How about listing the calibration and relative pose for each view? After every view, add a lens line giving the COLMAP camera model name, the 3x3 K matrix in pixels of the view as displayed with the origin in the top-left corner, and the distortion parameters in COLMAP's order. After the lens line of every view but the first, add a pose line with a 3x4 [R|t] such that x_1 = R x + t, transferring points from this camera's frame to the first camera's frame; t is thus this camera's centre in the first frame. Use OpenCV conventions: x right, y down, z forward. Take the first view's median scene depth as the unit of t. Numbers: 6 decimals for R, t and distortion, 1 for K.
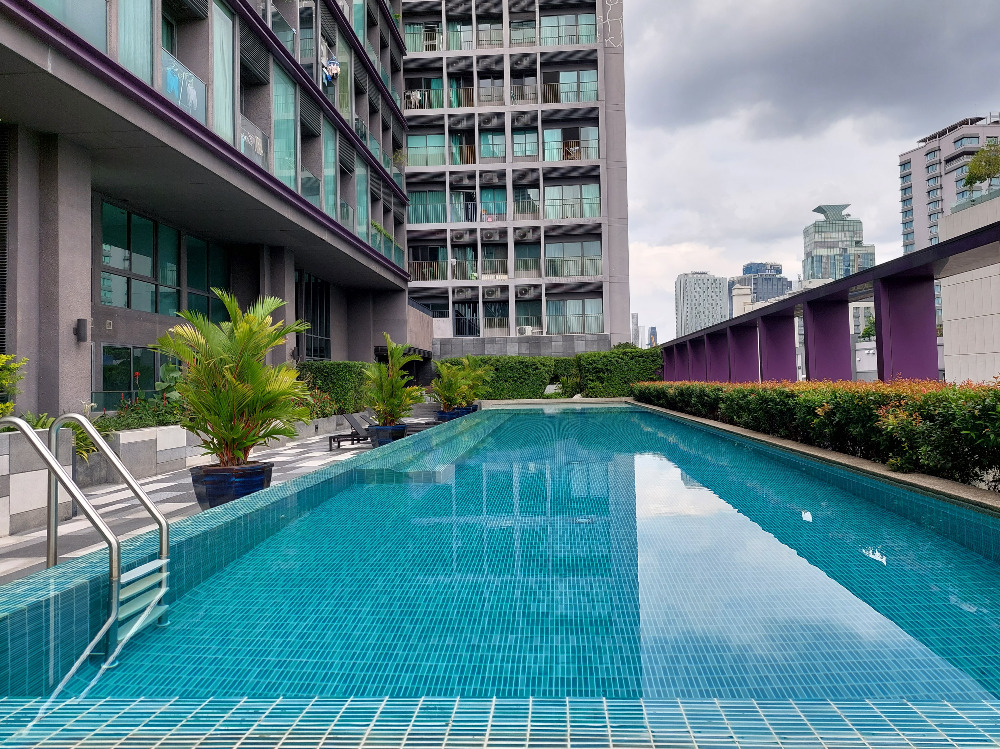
lens RADIAL K [[724.2, 0, 505.2], [0, 724.2, 379.4], [0, 0, 1]] dist [0.061891, -0.024920]
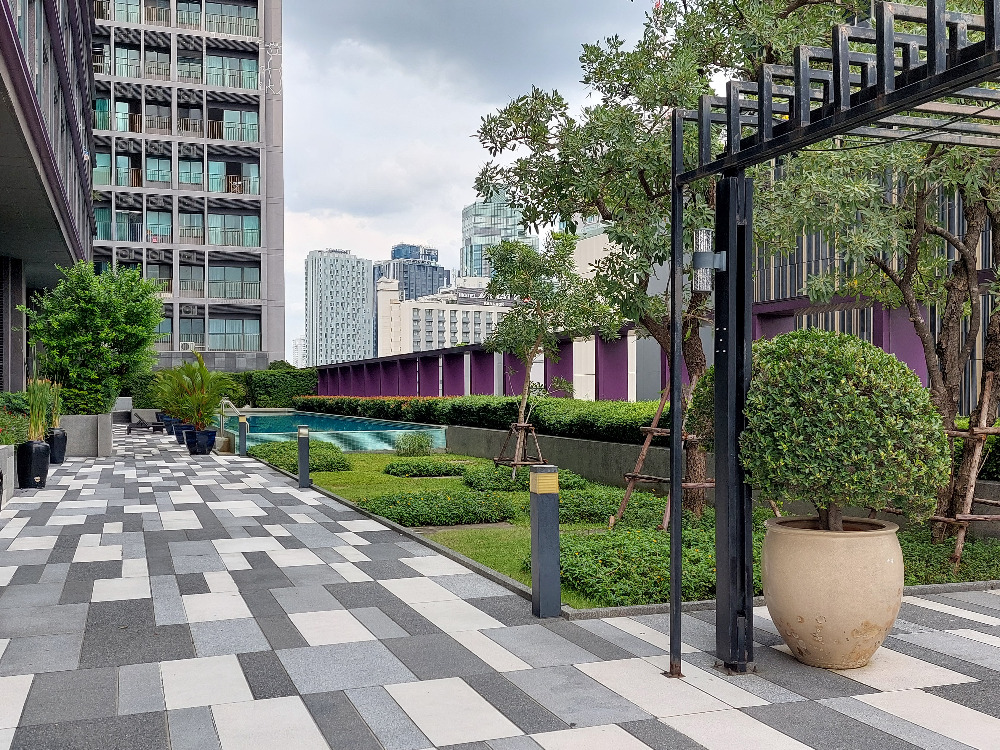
lens RADIAL K [[1026.9, 0, 500.9], [0, 1026.9, 378.0], [0, 0, 1]] dist [-0.153054, 0.000000]
pose [[0.911735, 0.021473, 0.410217, -0.157809], [-0.015702, 0.999725, -0.017433, -0.001349], [-0.410478, 0.009454, 0.911821, -0.540504]]
